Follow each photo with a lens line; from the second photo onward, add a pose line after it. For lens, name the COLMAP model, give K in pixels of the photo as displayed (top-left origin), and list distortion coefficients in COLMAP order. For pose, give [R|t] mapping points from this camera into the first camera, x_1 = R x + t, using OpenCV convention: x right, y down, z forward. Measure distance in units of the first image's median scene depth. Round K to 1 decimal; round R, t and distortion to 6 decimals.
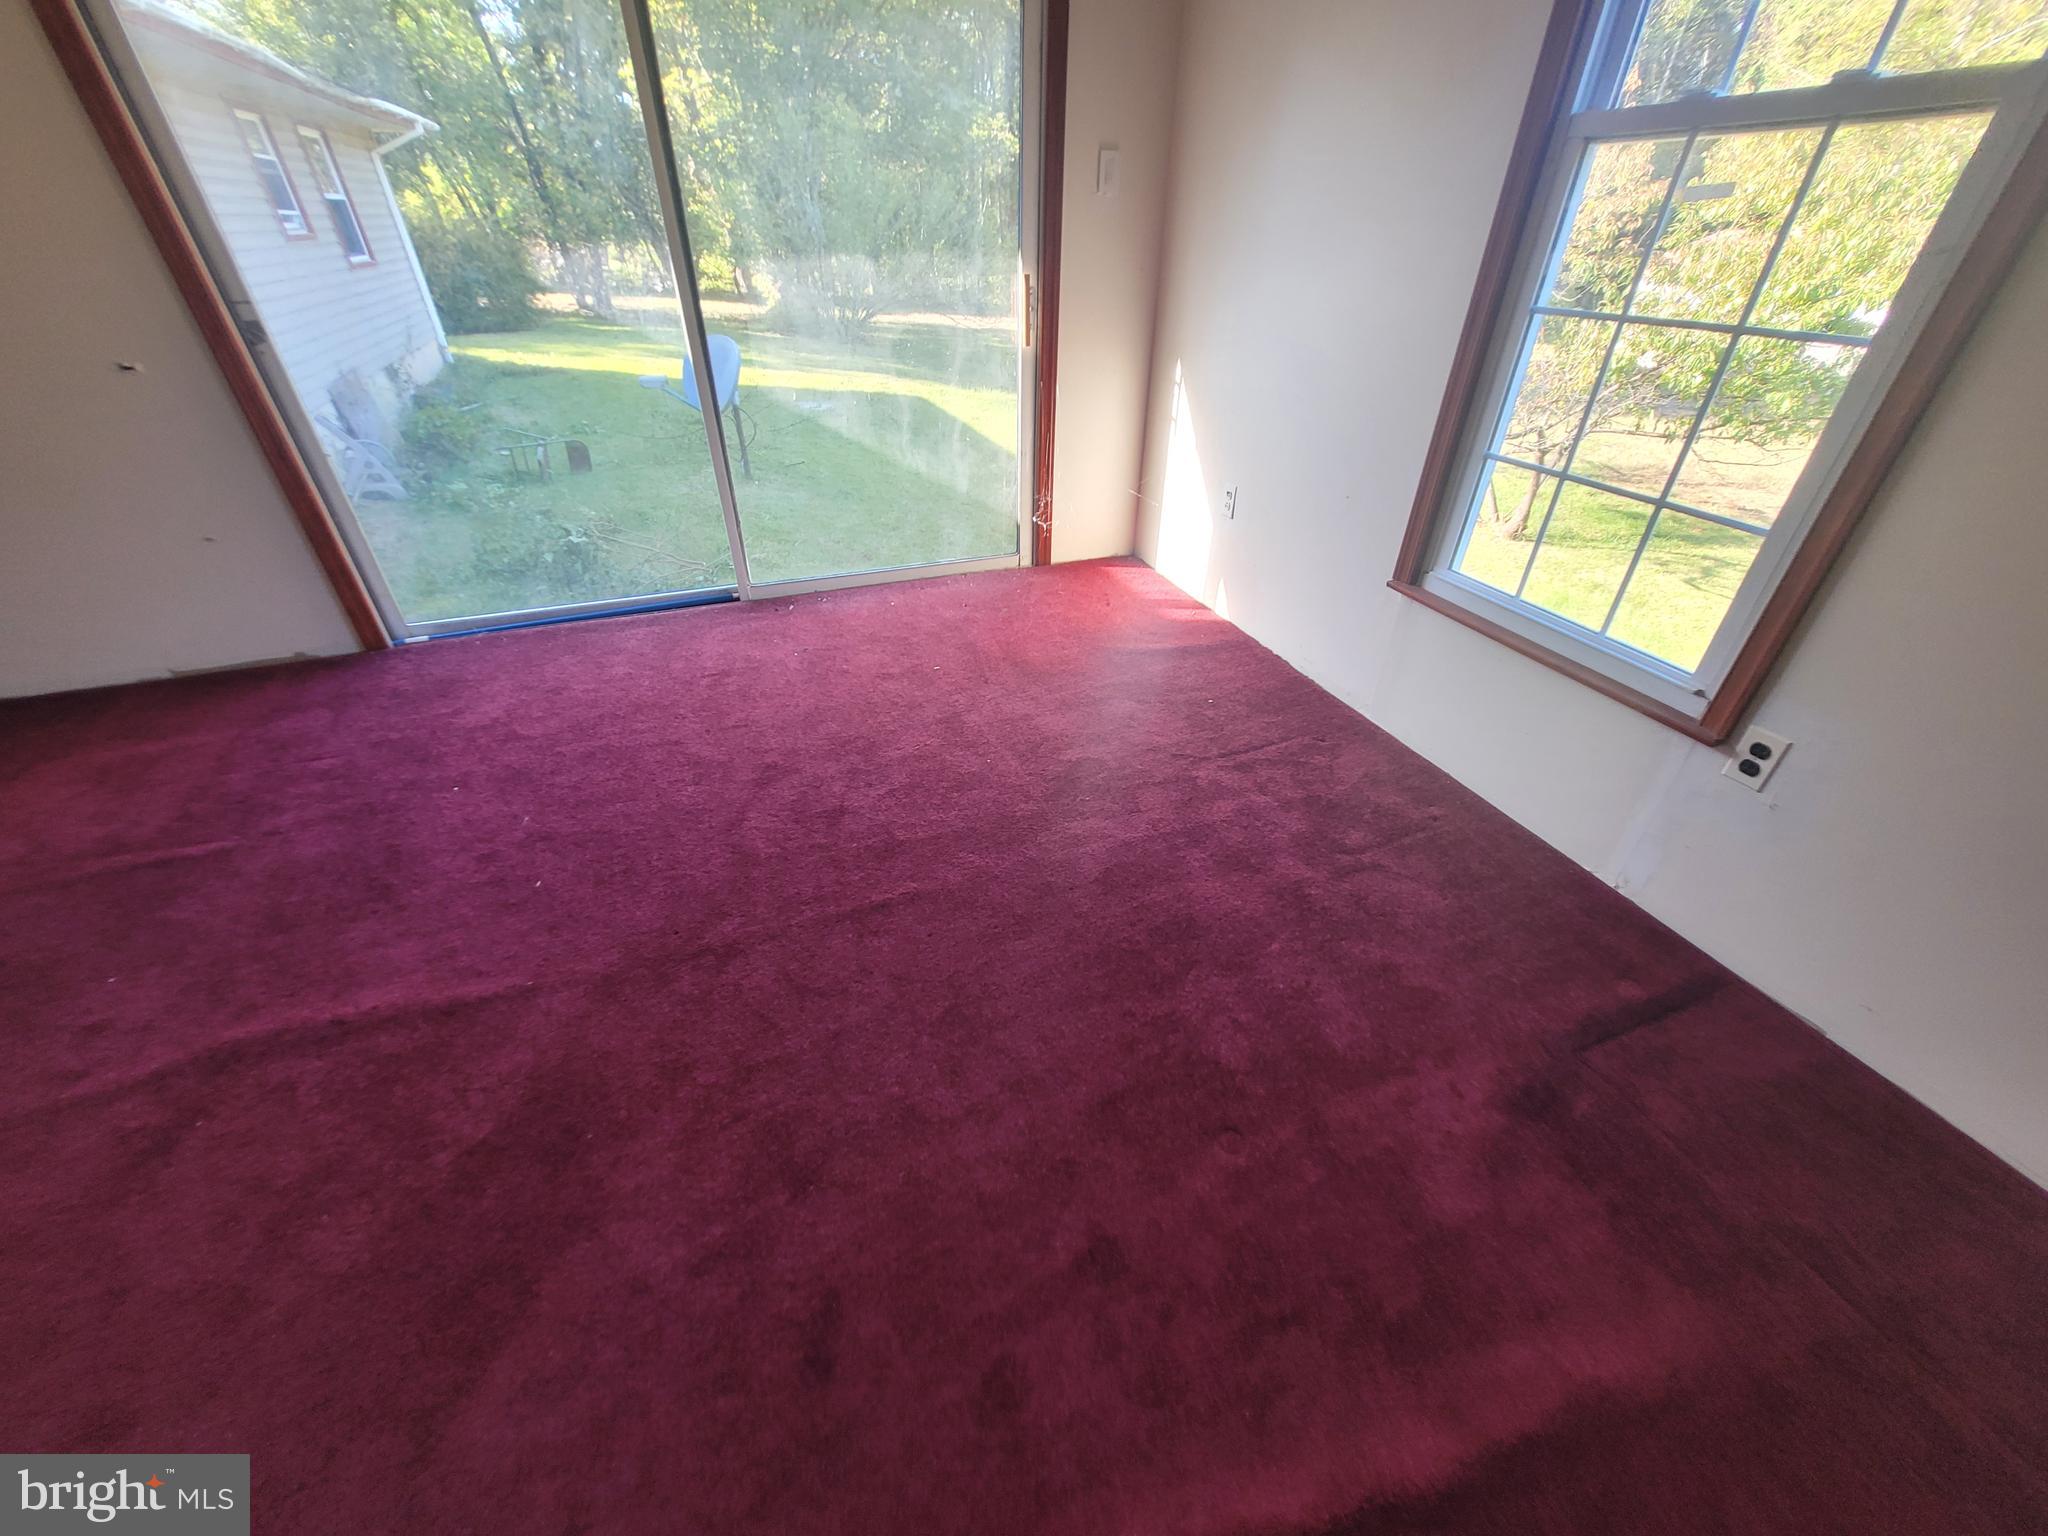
lens RADIAL K [[796.8, 0, 1021.8], [0, 796.8, 767.2], [0, 0, 1]] dist [0.007080, -0.000842]
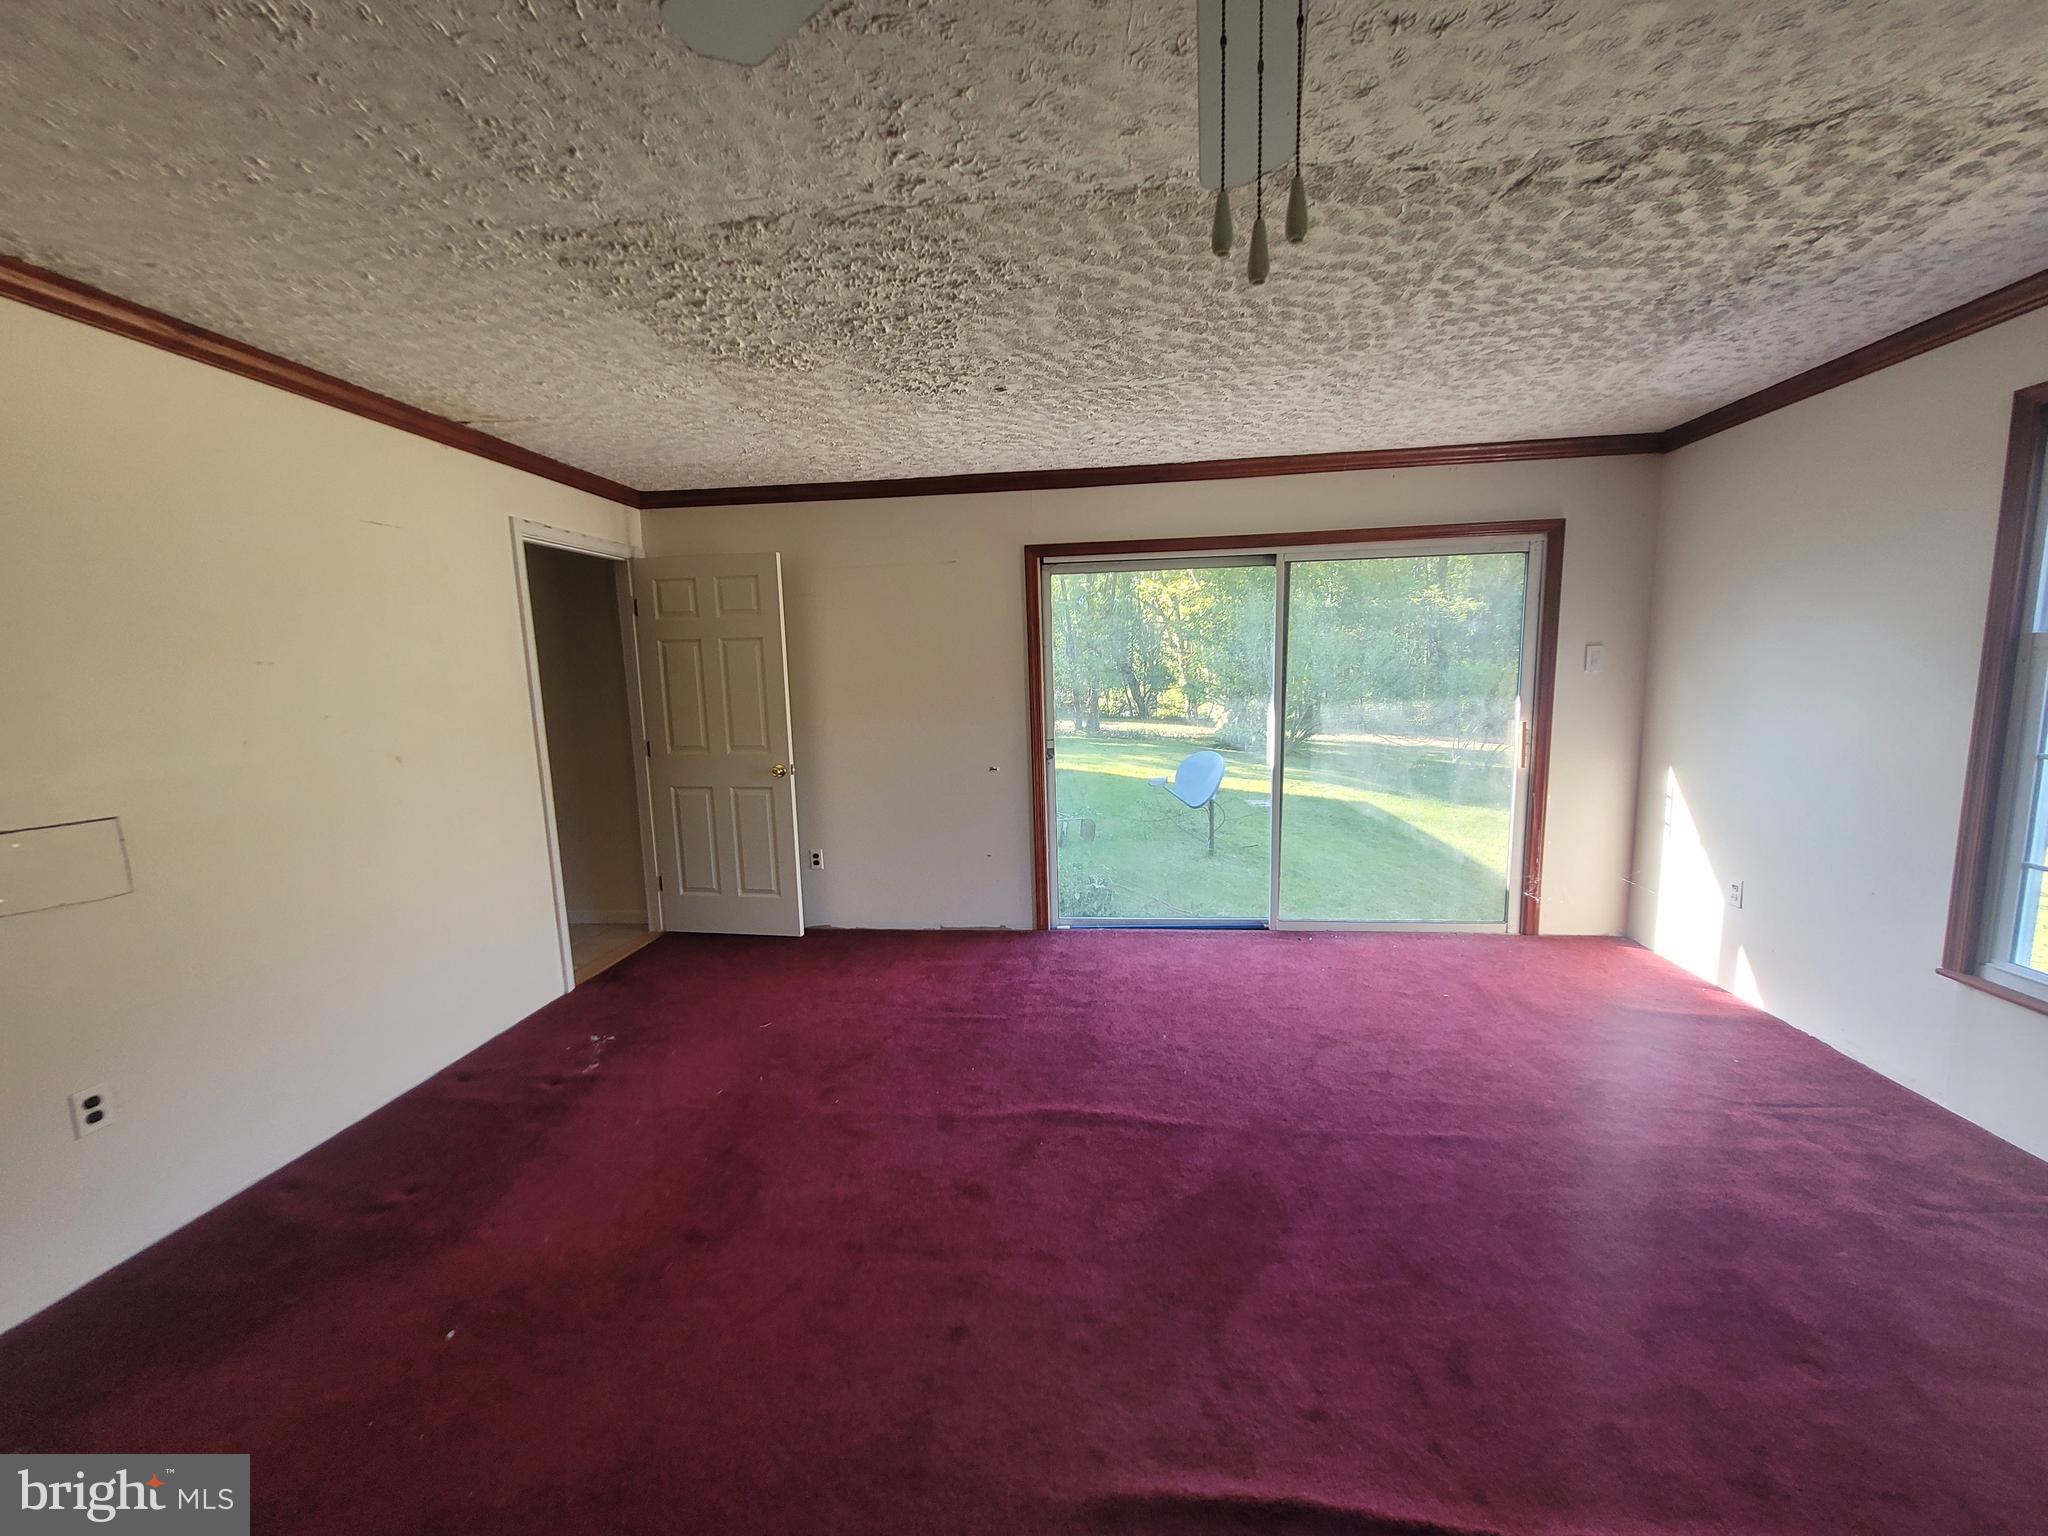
lens RADIAL K [[796.8, 0, 1024.5], [0, 796.8, 771.9], [0, 0, 1]] dist [0.007080, -0.000842]
pose [[0.887757, 0.027228, -0.459506, -0.144738], [-0.230526, 0.890344, -0.392614, 0.234391], [0.398428, 0.454474, 0.796686, -0.472971]]
